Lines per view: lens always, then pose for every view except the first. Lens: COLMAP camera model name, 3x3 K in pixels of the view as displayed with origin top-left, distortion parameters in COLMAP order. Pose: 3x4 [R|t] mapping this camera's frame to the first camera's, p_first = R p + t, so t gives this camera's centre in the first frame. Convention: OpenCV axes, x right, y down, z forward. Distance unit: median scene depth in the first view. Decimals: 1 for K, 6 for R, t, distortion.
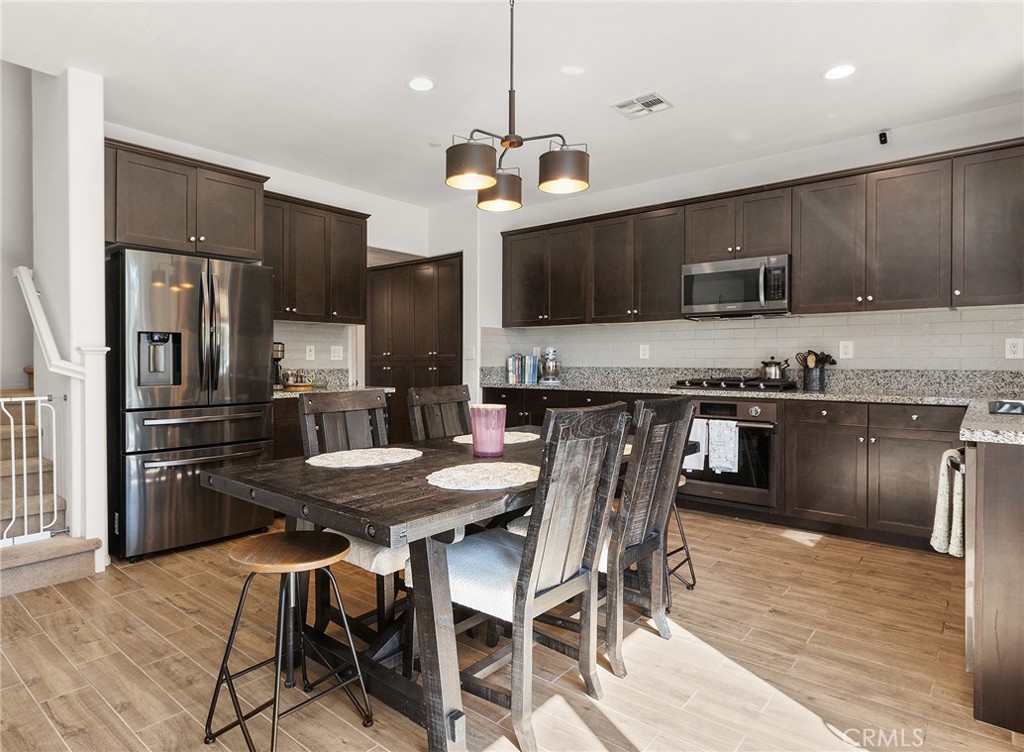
lens RADIAL K [[585.6, 0, 458.4], [0, 585.6, 369.4], [0, 0, 1]] dist [0.008054, 0.001095]
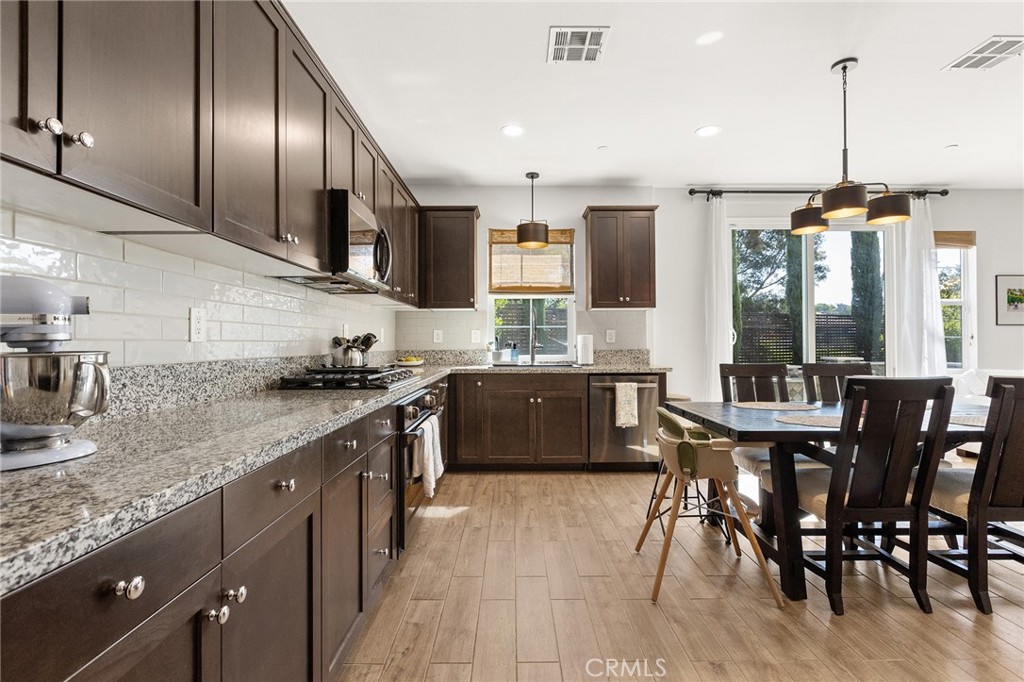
lens RADIAL K [[459.1, 0, 511.4], [0, 459.1, 340.4], [0, 0, 1]] dist [-0.000185, -0.000810]
pose [[-0.667161, 0.003300, 0.744906, -0.080966], [0.012561, 0.999898, 0.006821, -0.018793], [-0.744807, 0.013908, -0.667134, 1.079081]]
